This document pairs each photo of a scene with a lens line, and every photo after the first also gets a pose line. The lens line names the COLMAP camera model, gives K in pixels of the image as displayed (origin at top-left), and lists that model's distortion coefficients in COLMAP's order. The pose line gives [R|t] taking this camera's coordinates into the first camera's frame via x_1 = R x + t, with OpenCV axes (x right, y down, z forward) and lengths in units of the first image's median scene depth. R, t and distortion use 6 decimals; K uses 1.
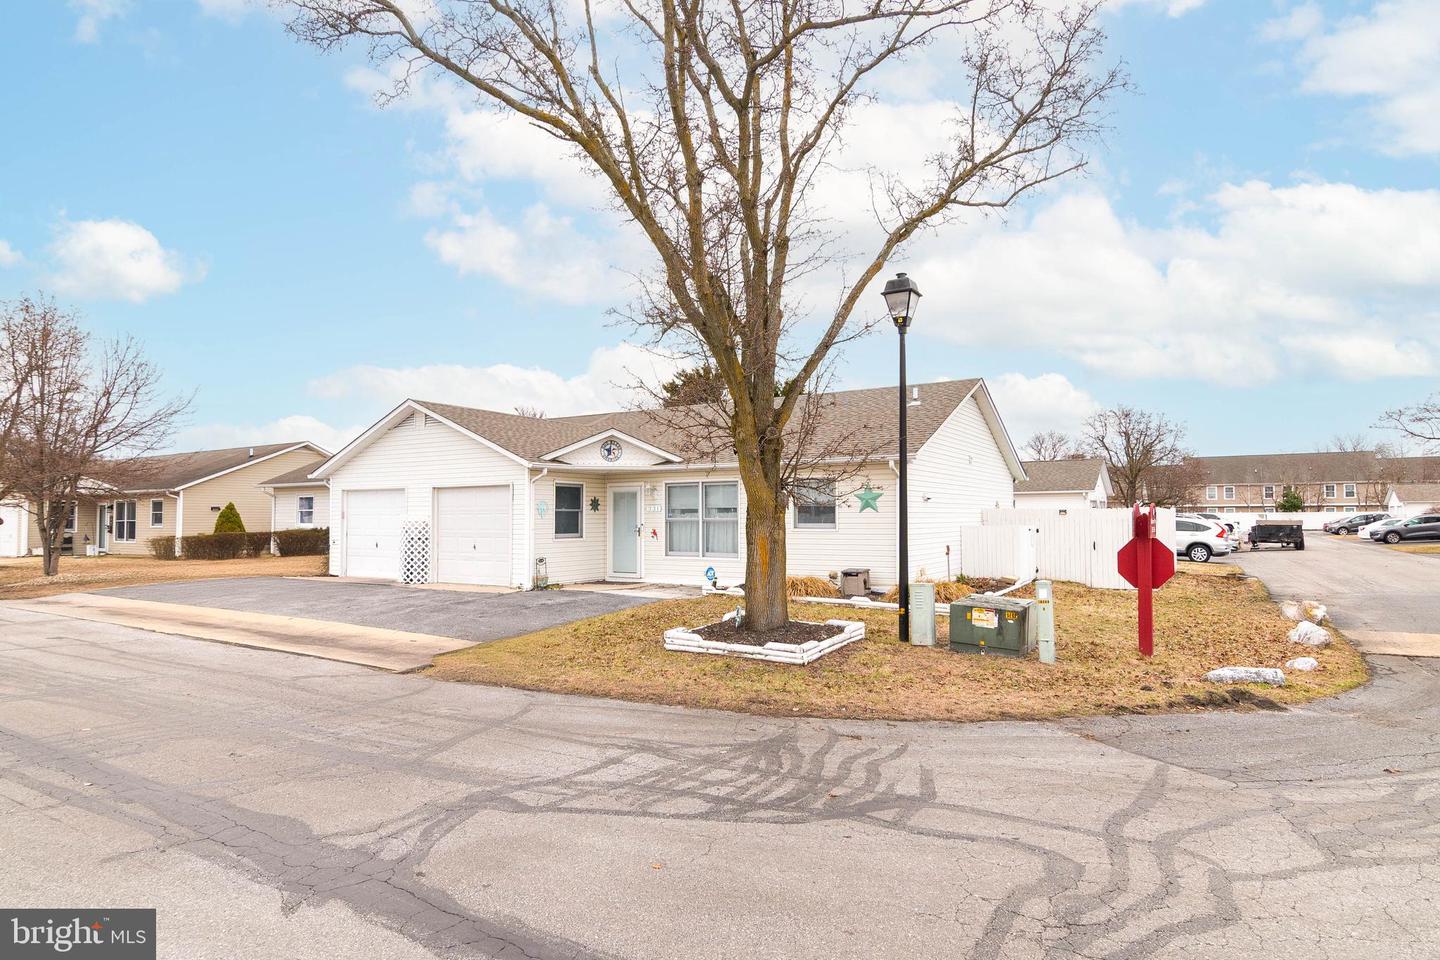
lens RADIAL K [[774.7, 0, 733.7], [0, 774.7, 487.3], [0, 0, 1]] dist [-0.004296, -0.005594]
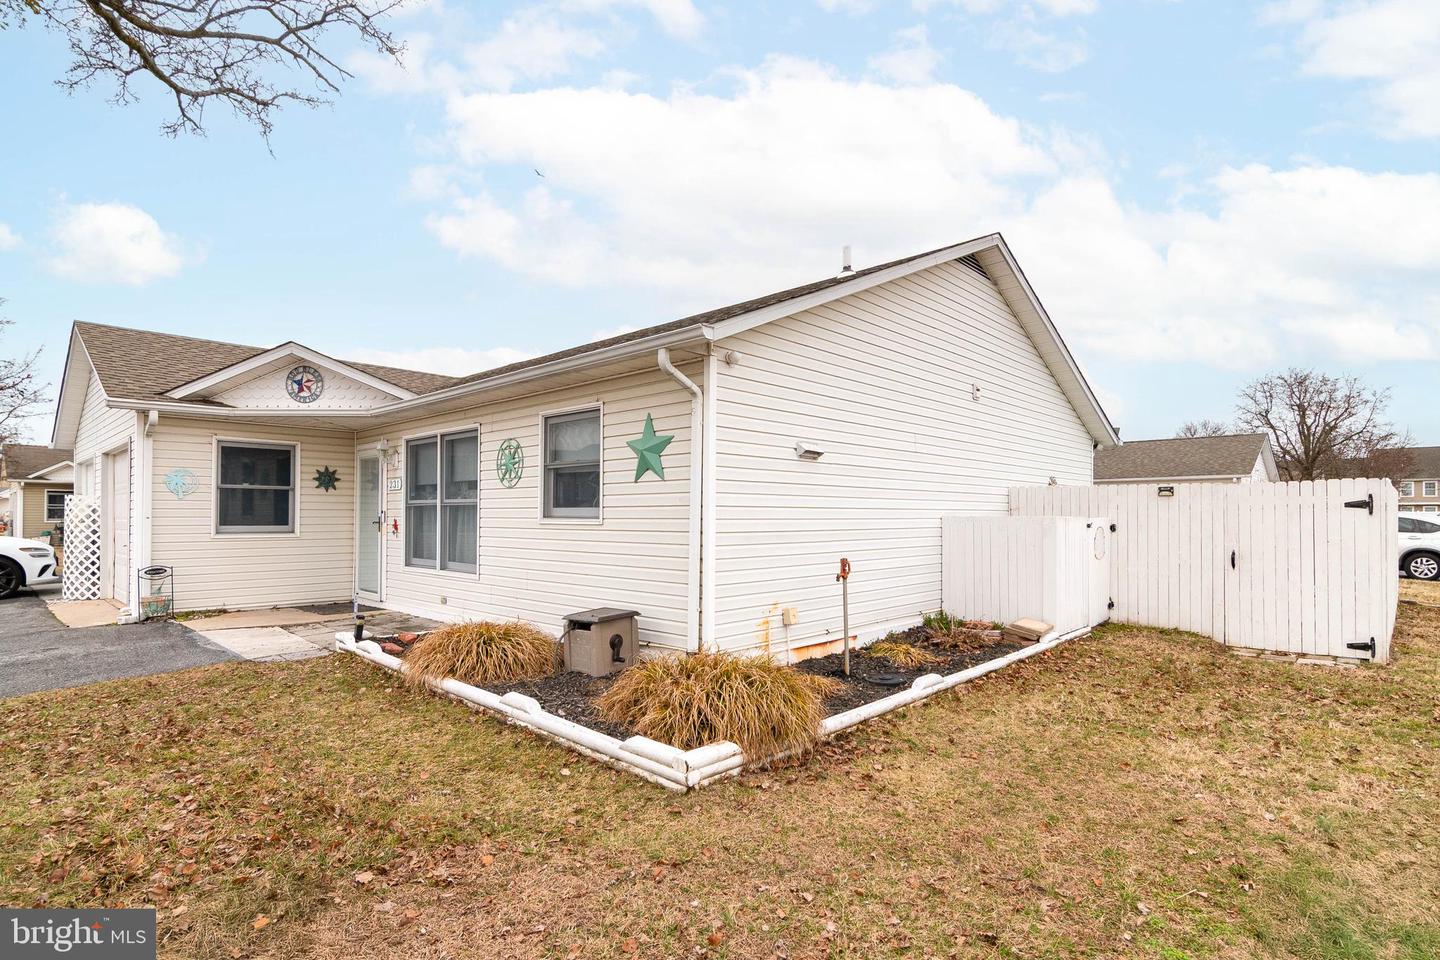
lens RADIAL K [[710.6, 0, 744.0], [0, 710.6, 513.9], [0, 0, 1]] dist [-0.003817, -0.004453]
pose [[0.981651, 0.004112, -0.190640, 0.259966], [0.002739, 0.999360, 0.035658, 0.031330], [0.190665, -0.035526, 0.981012, 0.527609]]
